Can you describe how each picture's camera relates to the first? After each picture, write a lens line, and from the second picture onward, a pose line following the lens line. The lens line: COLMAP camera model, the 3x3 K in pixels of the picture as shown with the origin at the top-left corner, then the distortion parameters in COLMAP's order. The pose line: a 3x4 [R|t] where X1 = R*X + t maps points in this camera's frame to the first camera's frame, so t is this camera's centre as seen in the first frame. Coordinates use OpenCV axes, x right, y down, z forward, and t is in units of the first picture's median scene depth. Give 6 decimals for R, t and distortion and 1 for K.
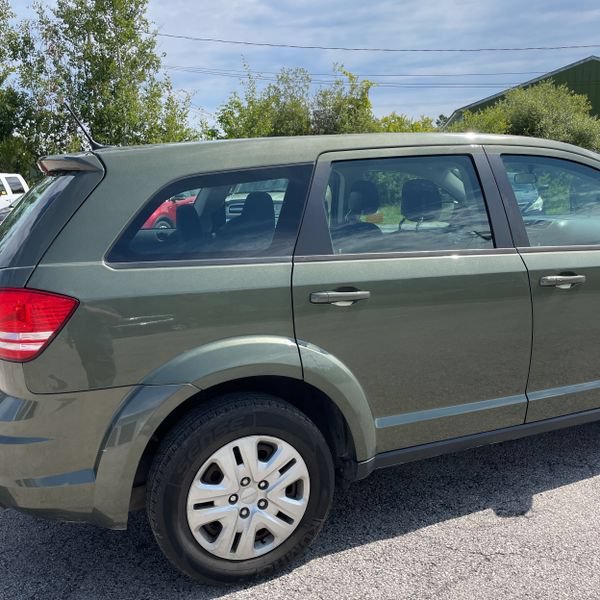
lens RADIAL K [[602.9, 0, 295.5], [0, 602.9, 301.3], [0, 0, 1]] dist [0.095926, -0.134925]
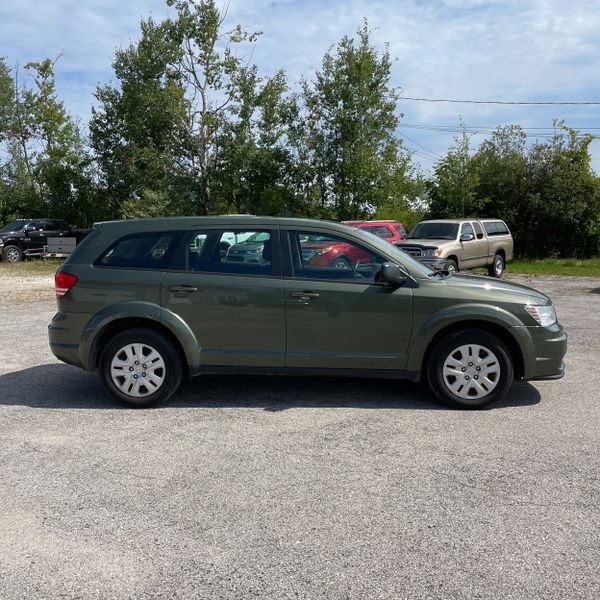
lens RADIAL K [[602.9, 0, 295.5], [0, 602.9, 301.3], [0, 0, 1]] dist [0.095926, -0.134925]
pose [[0.899675, 0.097374, -0.425561, 1.219692], [-0.125079, 0.991435, -0.037576, 0.061121], [0.418258, 0.087035, 0.904149, -0.747040]]
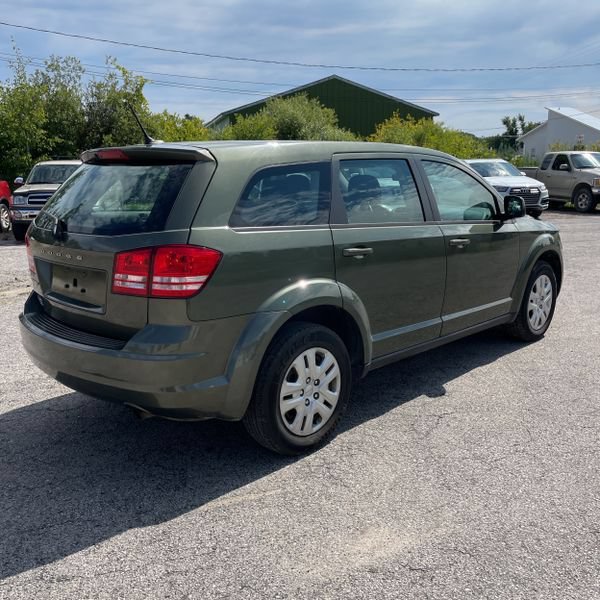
lens RADIAL K [[602.9, 0, 295.5], [0, 602.9, 301.3], [0, 0, 1]] dist [0.095926, -0.134925]
pose [[0.918597, -0.051260, 0.391857, -0.560799], [0.049832, 0.998662, 0.013822, 0.073859], [-0.392041, 0.006830, 0.919922, -0.263127]]
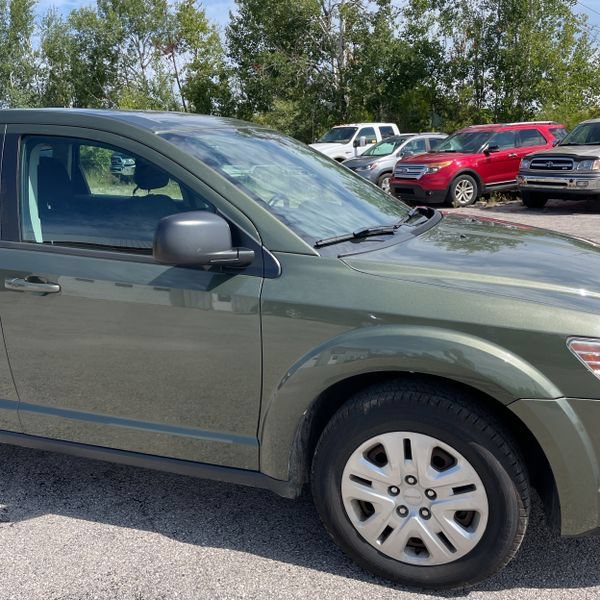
lens RADIAL K [[602.9, 0, 295.5], [0, 602.9, 301.3], [0, 0, 1]] dist [0.095926, -0.134925]
pose [[0.743641, 0.188819, -0.641361, 1.246739], [-0.132797, 0.981893, 0.135098, -0.164161], [0.655257, -0.015294, 0.755251, 0.519602]]
